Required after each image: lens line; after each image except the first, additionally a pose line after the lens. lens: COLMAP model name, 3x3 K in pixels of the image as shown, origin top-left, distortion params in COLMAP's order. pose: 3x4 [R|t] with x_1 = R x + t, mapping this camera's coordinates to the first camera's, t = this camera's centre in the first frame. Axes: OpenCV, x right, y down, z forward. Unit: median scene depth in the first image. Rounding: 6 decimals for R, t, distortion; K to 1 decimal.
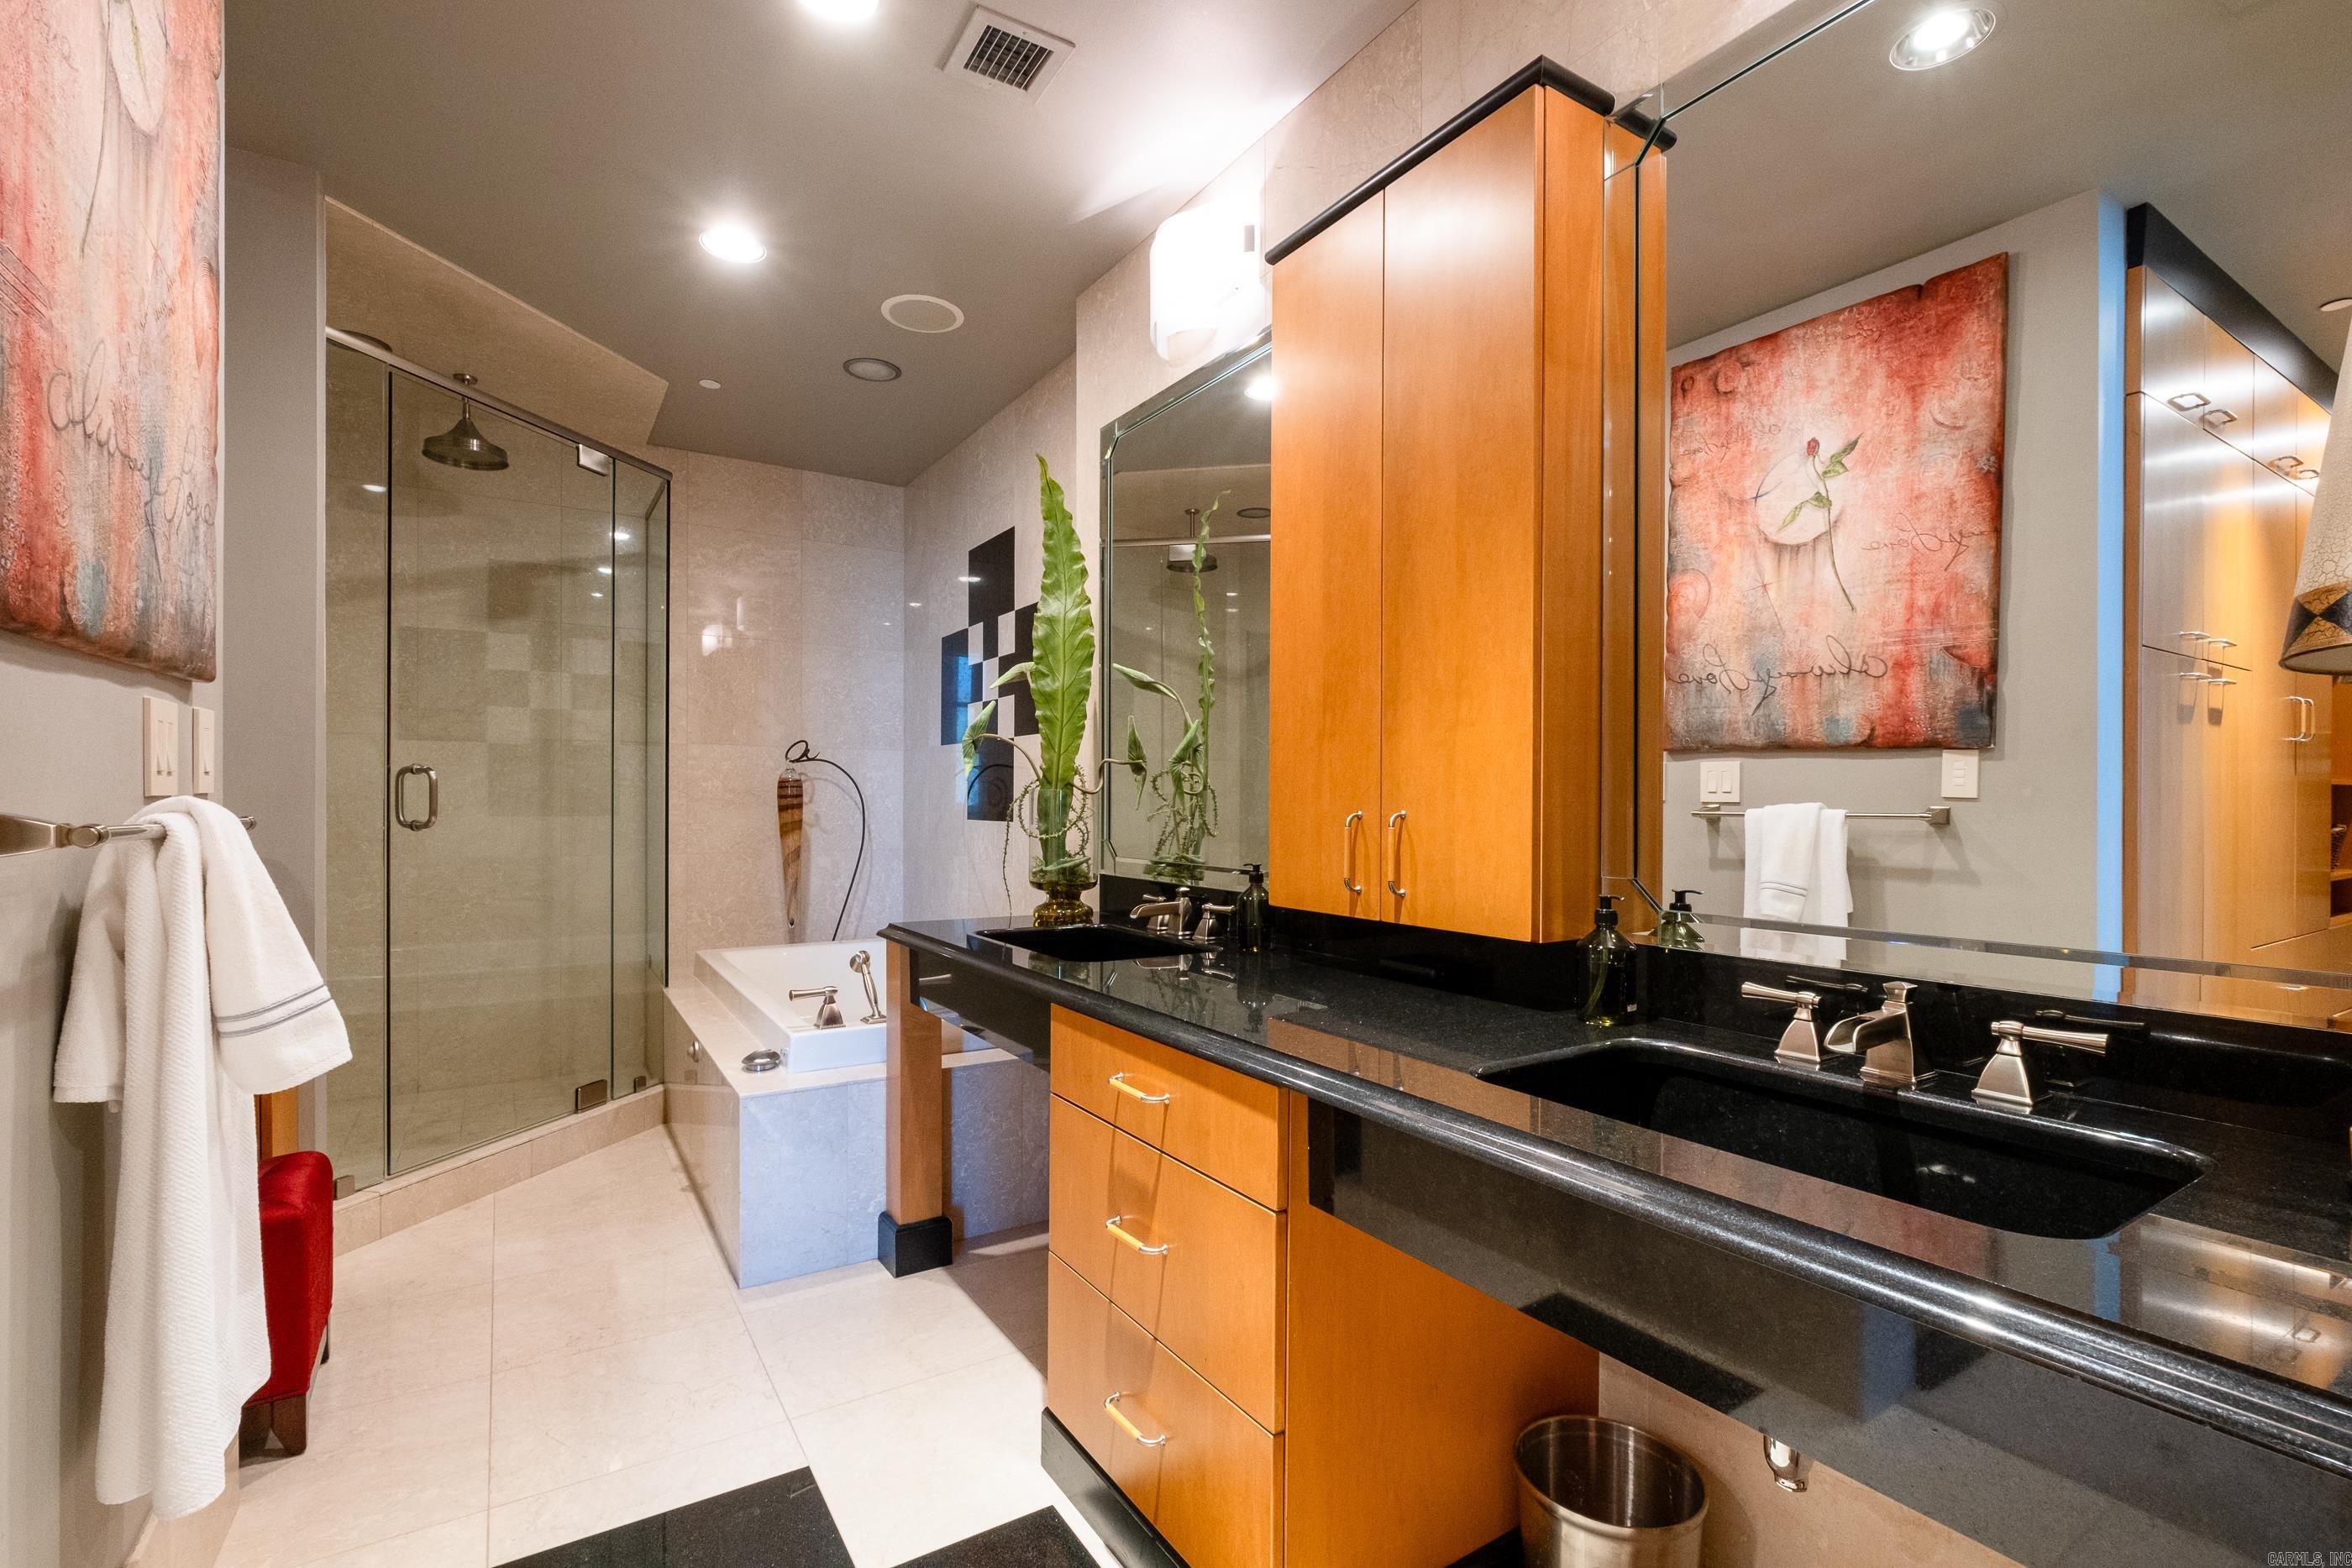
lens RADIAL K [[1052.3, 0, 1158.9], [0, 1052.3, 801.6], [0, 0, 1]] dist [0.000038, -0.000858]
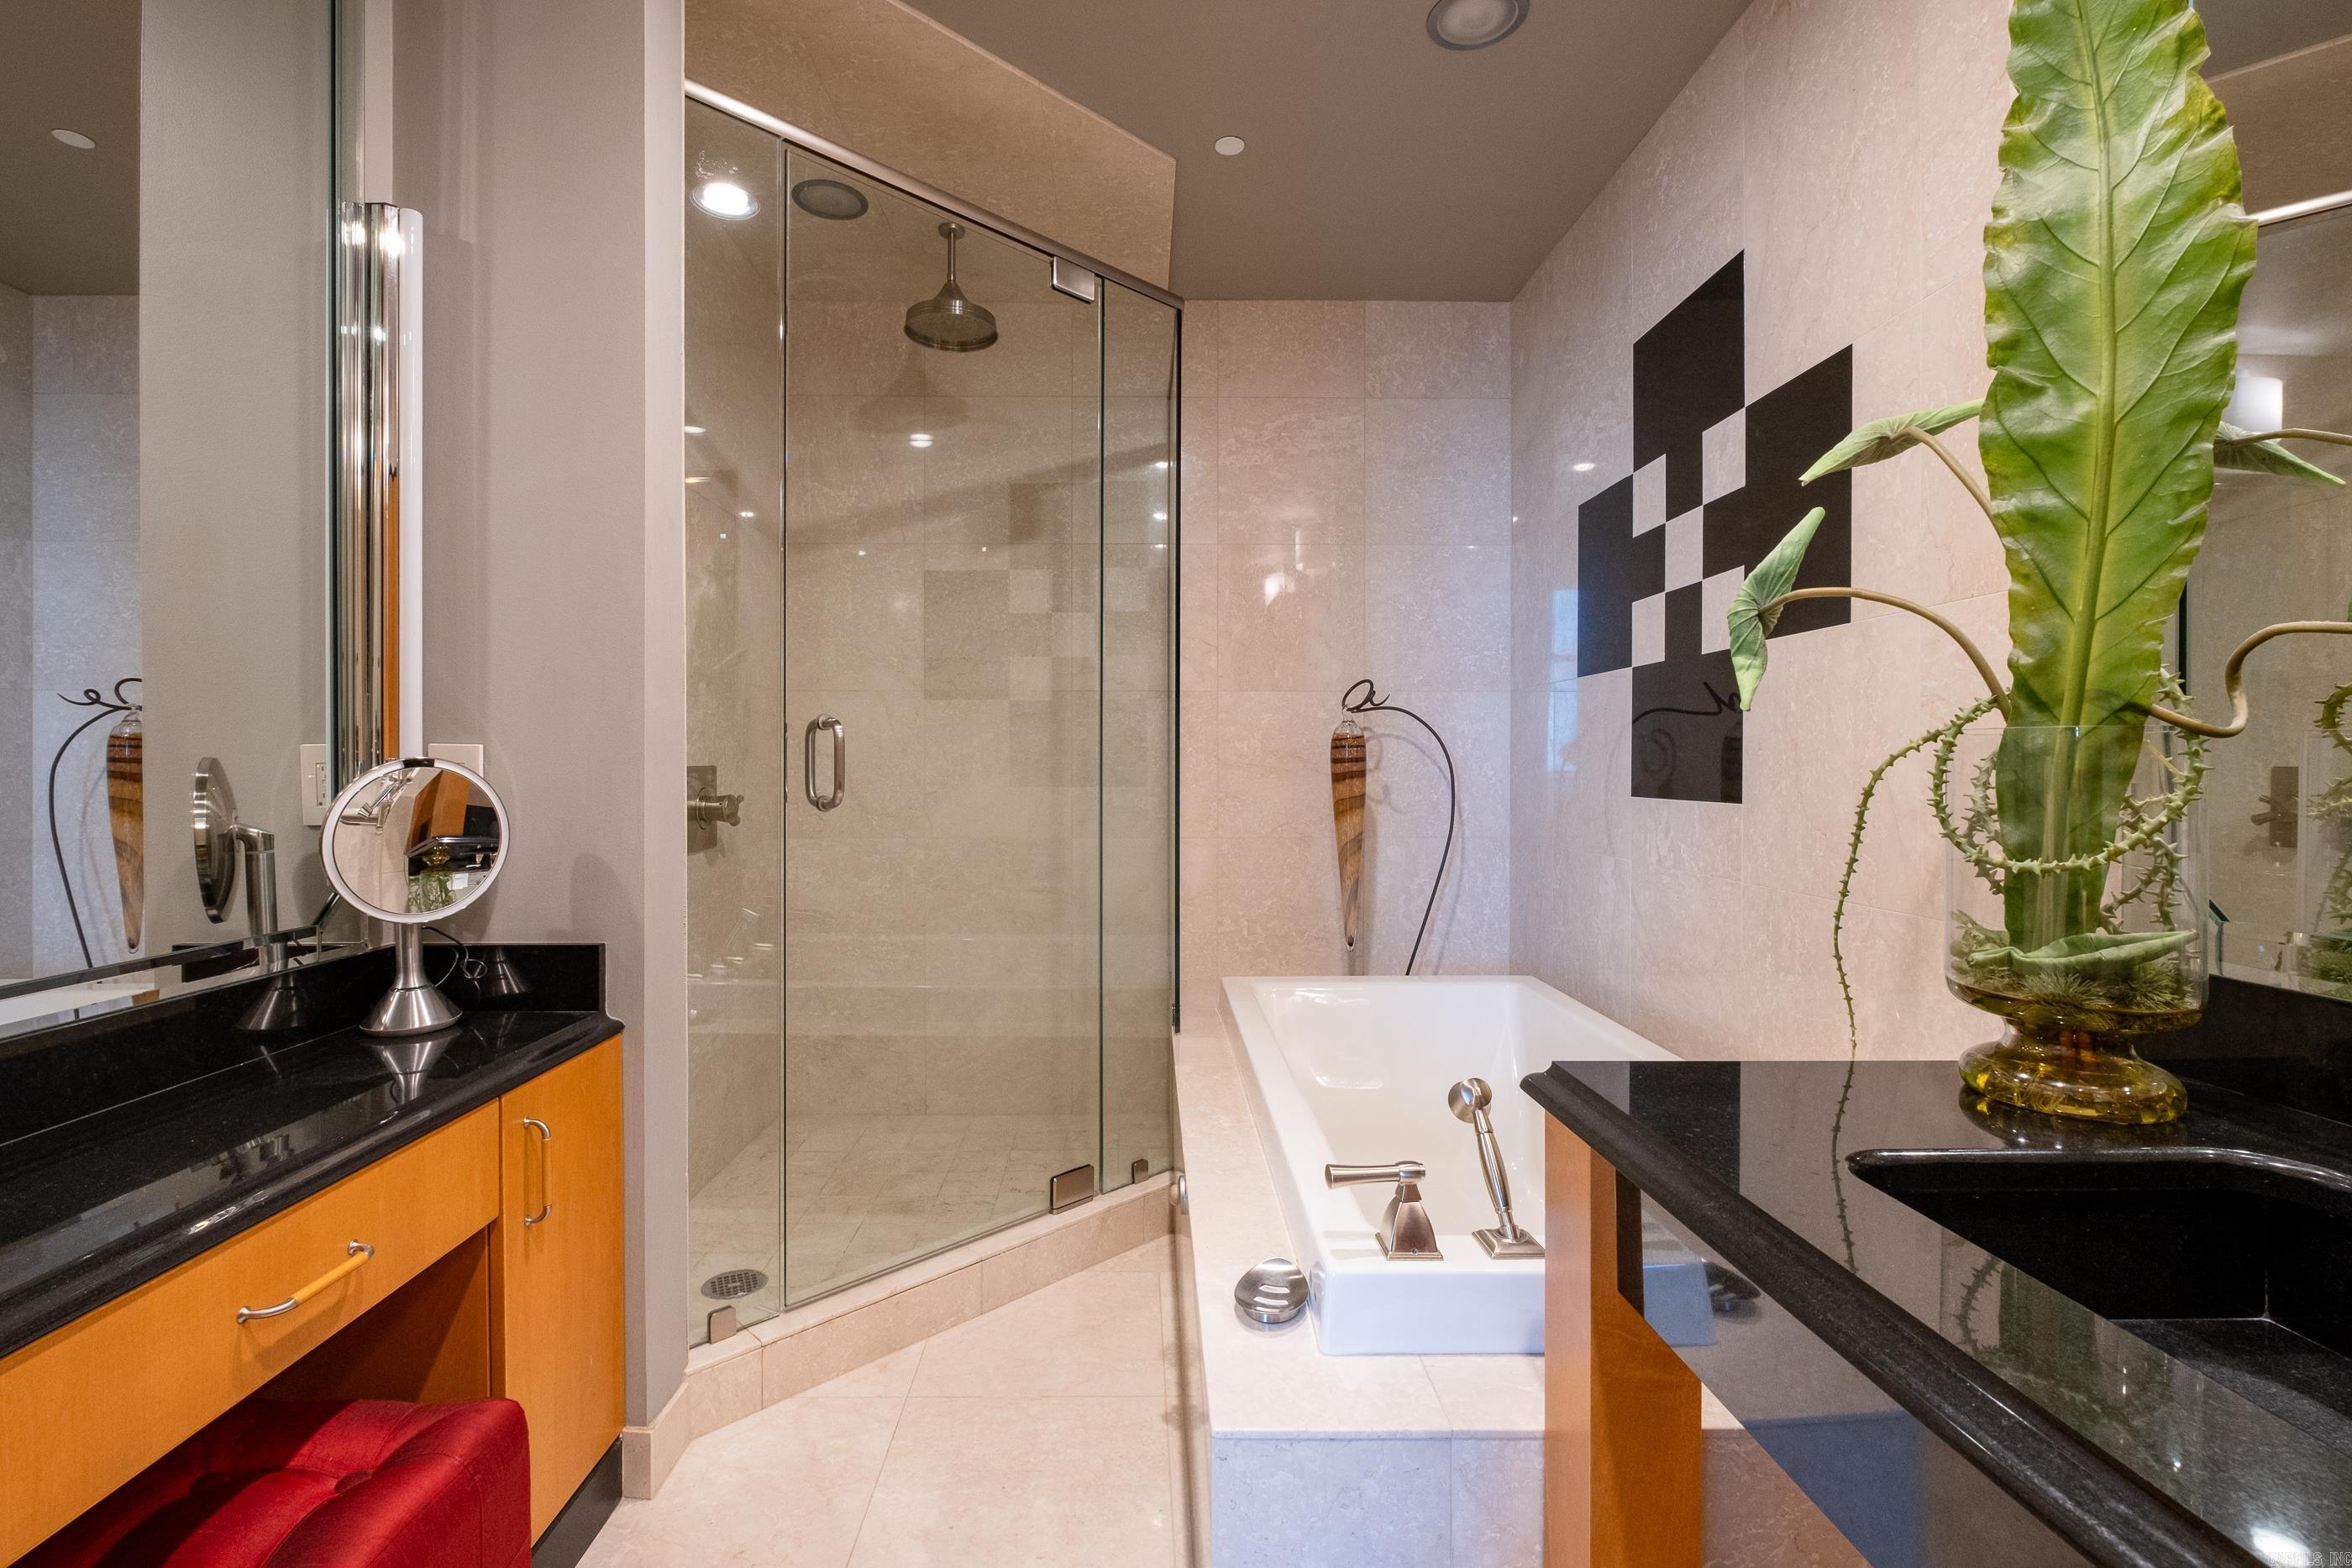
lens RADIAL K [[1052.3, 0, 1158.2], [0, 1052.3, 779.8], [0, 0, 1]] dist [0.000038, -0.000858]
pose [[0.862792, 0.001666, -0.505556, -0.115415], [0.003787, 0.999945, 0.009759, 0.000644], [0.505545, -0.010335, 0.862739, 0.362817]]
